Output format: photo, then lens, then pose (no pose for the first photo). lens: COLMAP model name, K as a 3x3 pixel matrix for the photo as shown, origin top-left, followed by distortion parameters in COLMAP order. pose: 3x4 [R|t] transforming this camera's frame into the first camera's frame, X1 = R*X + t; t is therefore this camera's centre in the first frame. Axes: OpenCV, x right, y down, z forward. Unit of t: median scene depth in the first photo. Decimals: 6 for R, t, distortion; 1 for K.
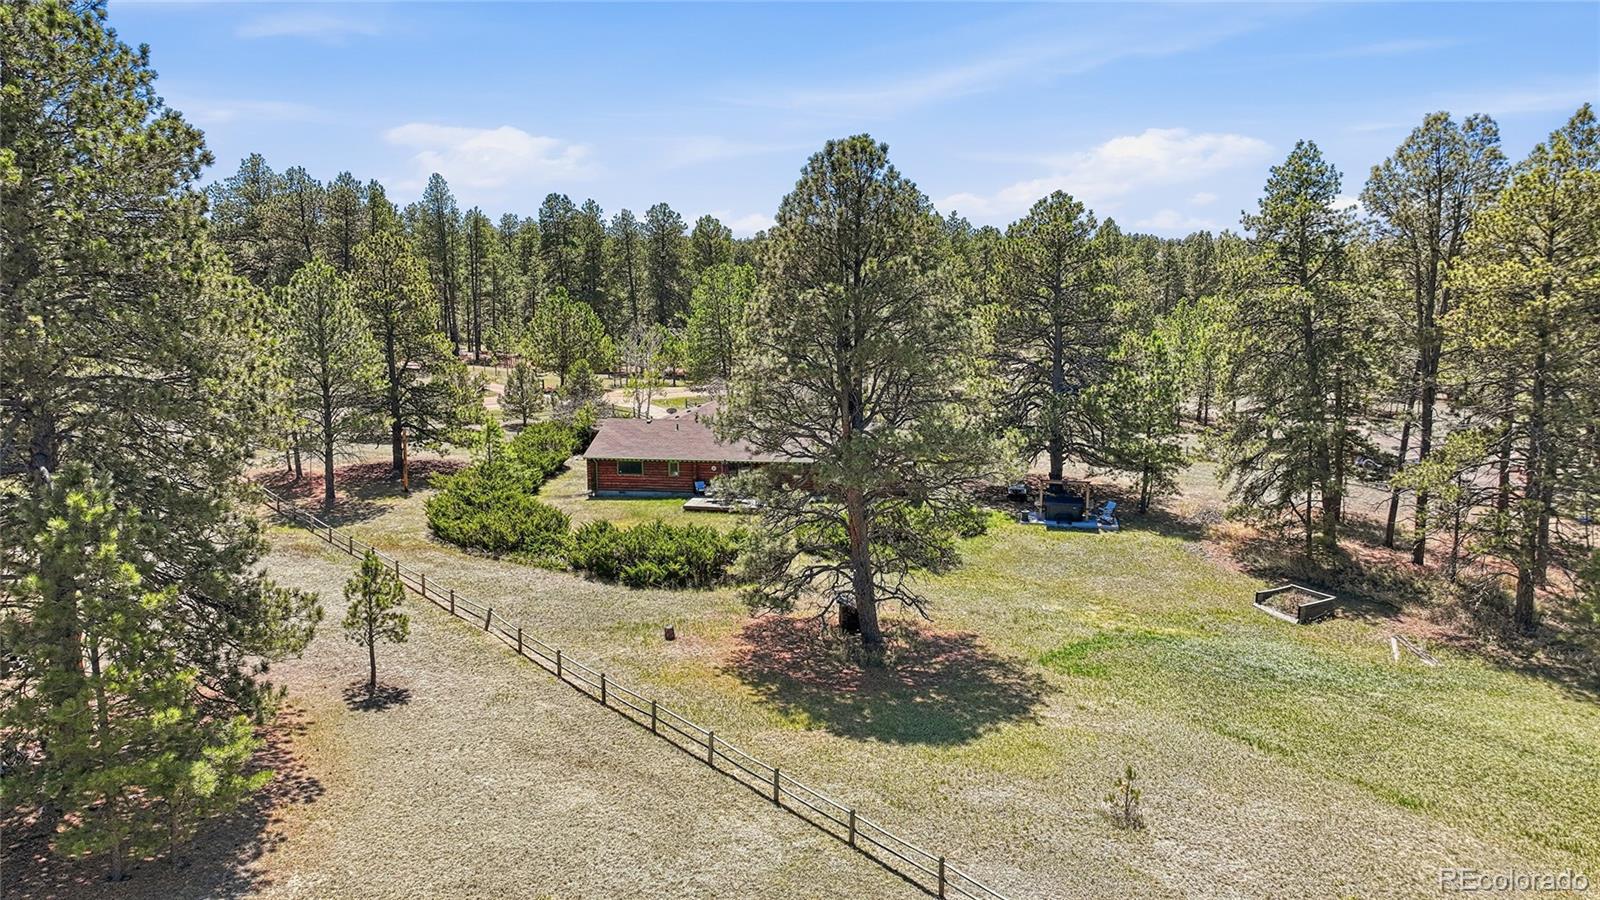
lens RADIAL K [[1135.3, 0, 798.6], [0, 1135.3, 450.6], [0, 0, 1]] dist [0.001979, -0.001853]
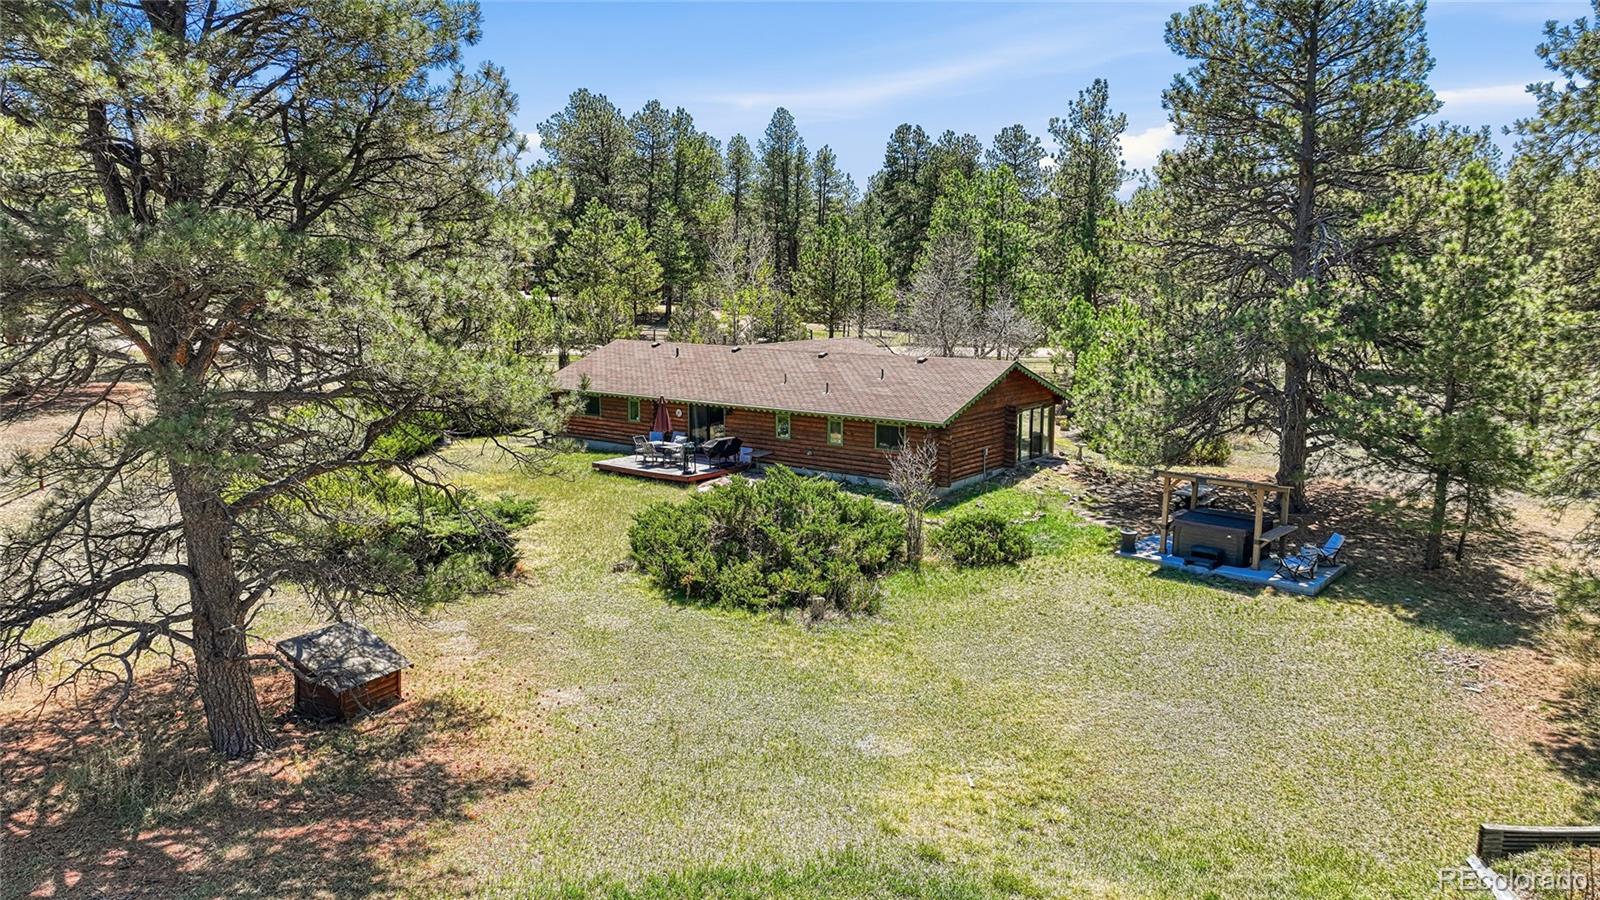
lens RADIAL K [[1135.3, 0, 800.9], [0, 1135.3, 452.4], [0, 0, 1]] dist [0.001979, -0.001853]
pose [[0.879321, 0.080503, -0.469376, 0.391575], [-0.081764, 0.996494, 0.017734, 0.027750], [0.469158, 0.022784, 0.882820, 0.638231]]
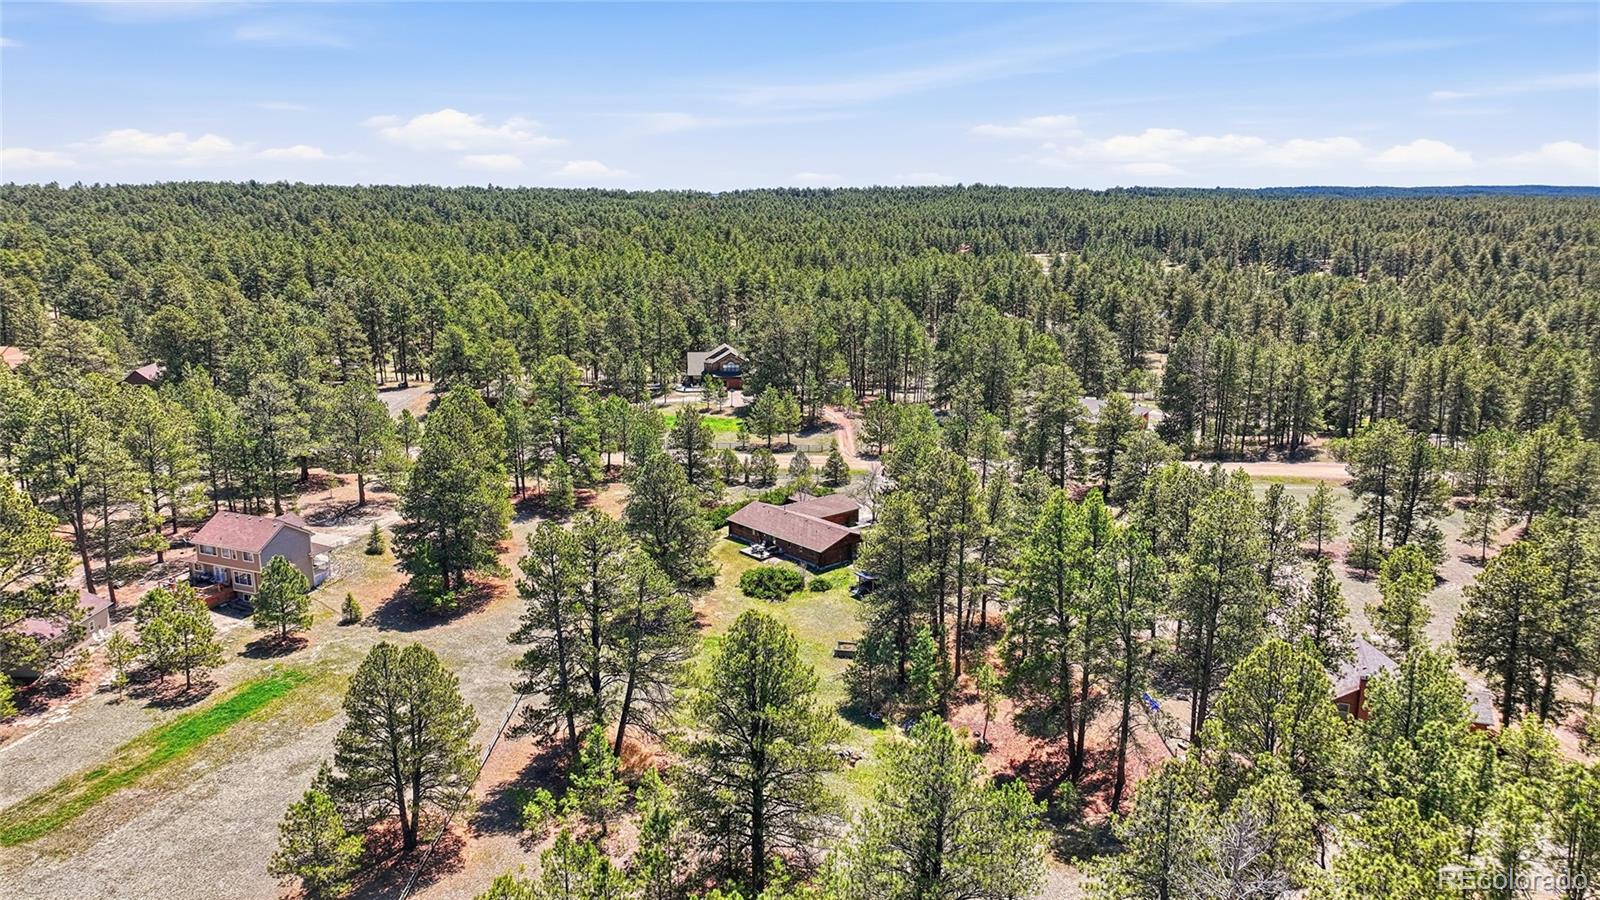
lens RADIAL K [[1135.3, 0, 799.5], [0, 1135.3, 449.6], [0, 0, 1]] dist [0.001979, -0.001853]
pose [[0.757693, 0.144119, -0.636499, 1.823401], [-0.109526, 0.989559, 0.093681, -0.486282], [0.643355, -0.001268, 0.765567, -0.854768]]
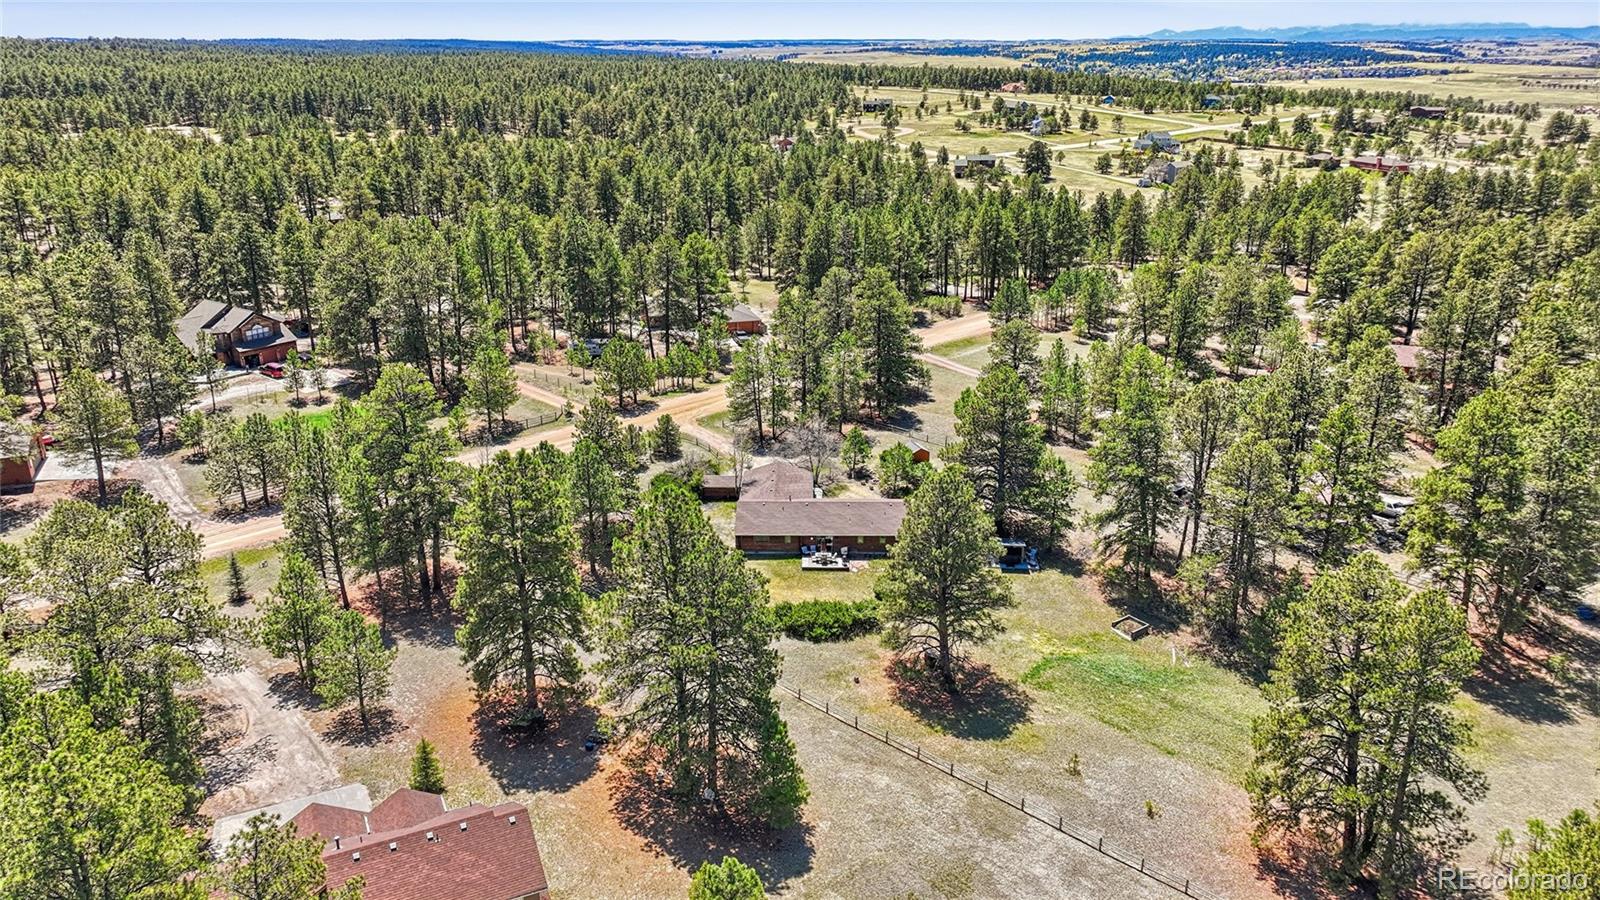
lens RADIAL K [[1135.3, 0, 802.4], [0, 1135.3, 449.5], [0, 0, 1]] dist [0.001979, -0.001853]
pose [[0.989793, -0.043684, 0.135651, -0.430281], [0.019198, 0.984056, 0.176817, -0.575726], [-0.141212, -0.172408, 0.974851, -0.896334]]
